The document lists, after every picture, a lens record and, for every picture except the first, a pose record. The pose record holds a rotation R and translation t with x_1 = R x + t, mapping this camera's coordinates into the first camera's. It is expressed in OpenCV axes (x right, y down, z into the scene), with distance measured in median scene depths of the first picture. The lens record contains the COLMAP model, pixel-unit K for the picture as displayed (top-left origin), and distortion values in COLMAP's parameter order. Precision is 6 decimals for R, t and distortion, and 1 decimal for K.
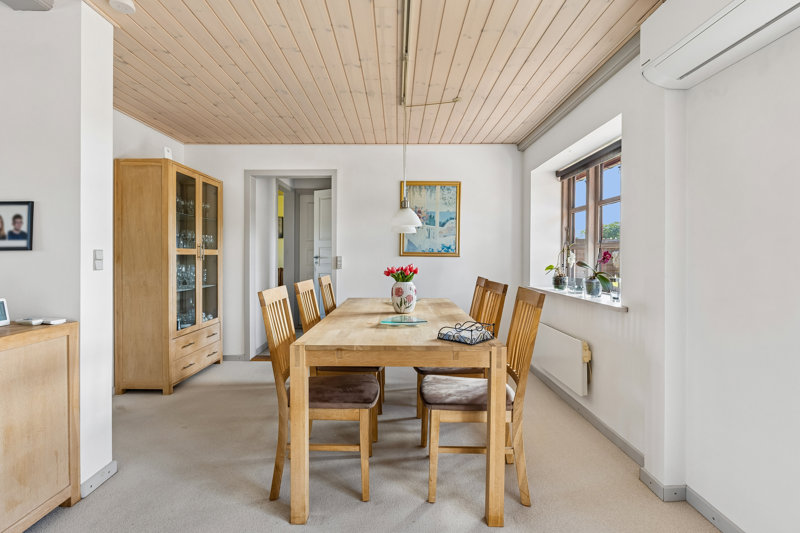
lens RADIAL K [[372.0, 0, 397.1], [0, 372.0, 259.7], [0, 0, 1]] dist [0.000591, -0.000312]
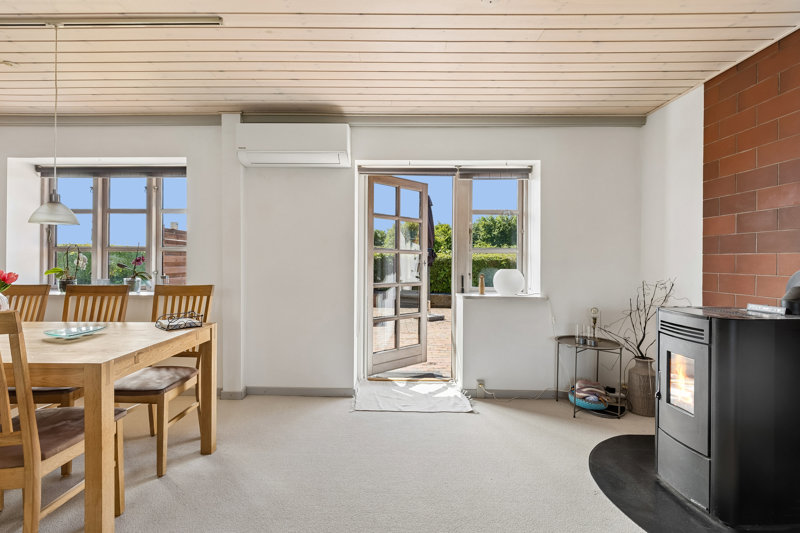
lens RADIAL K [[386.8, 0, 384.2], [0, 386.8, 260.7], [0, 0, 1]] dist [-0.001535, -0.000596]
pose [[0.004767, -0.003335, 0.999983, -0.723725], [0.006099, 0.999976, 0.003306, -0.003384], [-0.999970, 0.006083, 0.004788, 0.207302]]
